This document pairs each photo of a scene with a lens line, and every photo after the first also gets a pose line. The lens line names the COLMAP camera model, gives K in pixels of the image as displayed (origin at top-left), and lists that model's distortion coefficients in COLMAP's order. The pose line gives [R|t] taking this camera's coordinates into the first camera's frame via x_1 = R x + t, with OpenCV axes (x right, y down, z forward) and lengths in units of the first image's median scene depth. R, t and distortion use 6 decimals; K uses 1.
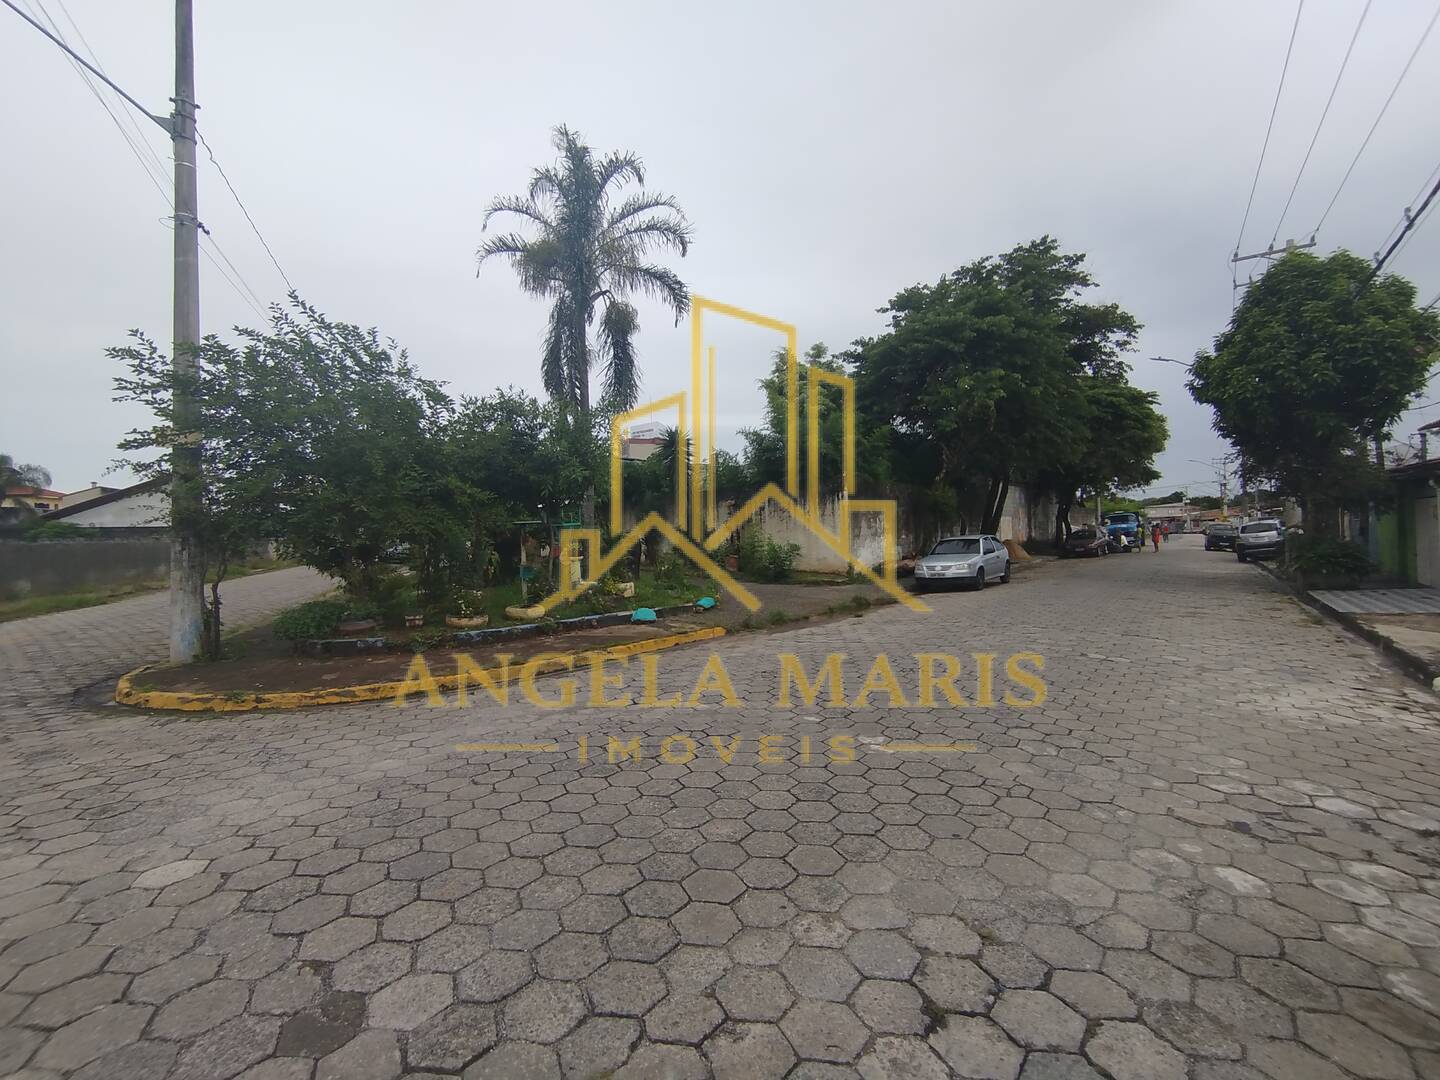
lens RADIAL K [[654.3, 0, 718.7], [0, 654.3, 524.8], [0, 0, 1]] dist [-0.036591, 0.024513]
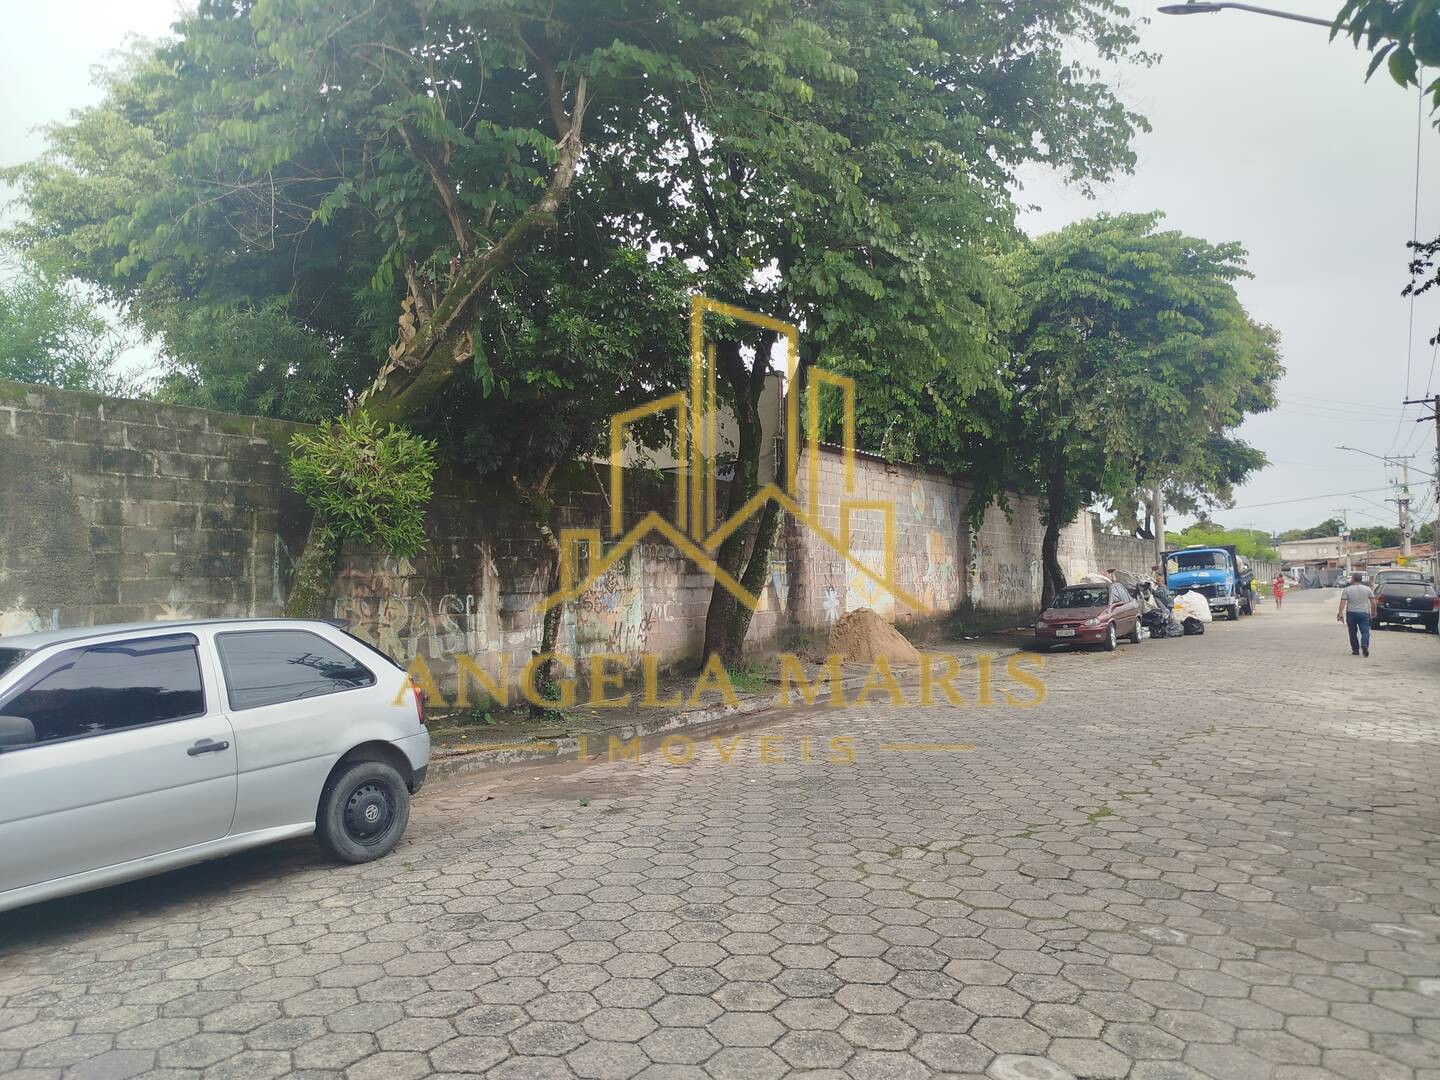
lens RADIAL K [[1003.7, 0, 720.0], [0, 1003.7, 540.0], [0, 0, 1]] dist [-0.000454, 0.020195]
pose [[0.997730, 0.005730, 0.067098, 0.250194], [-0.003745, 0.999552, -0.029687, -0.000402], [-0.067238, 0.029368, 0.997305, 0.321694]]
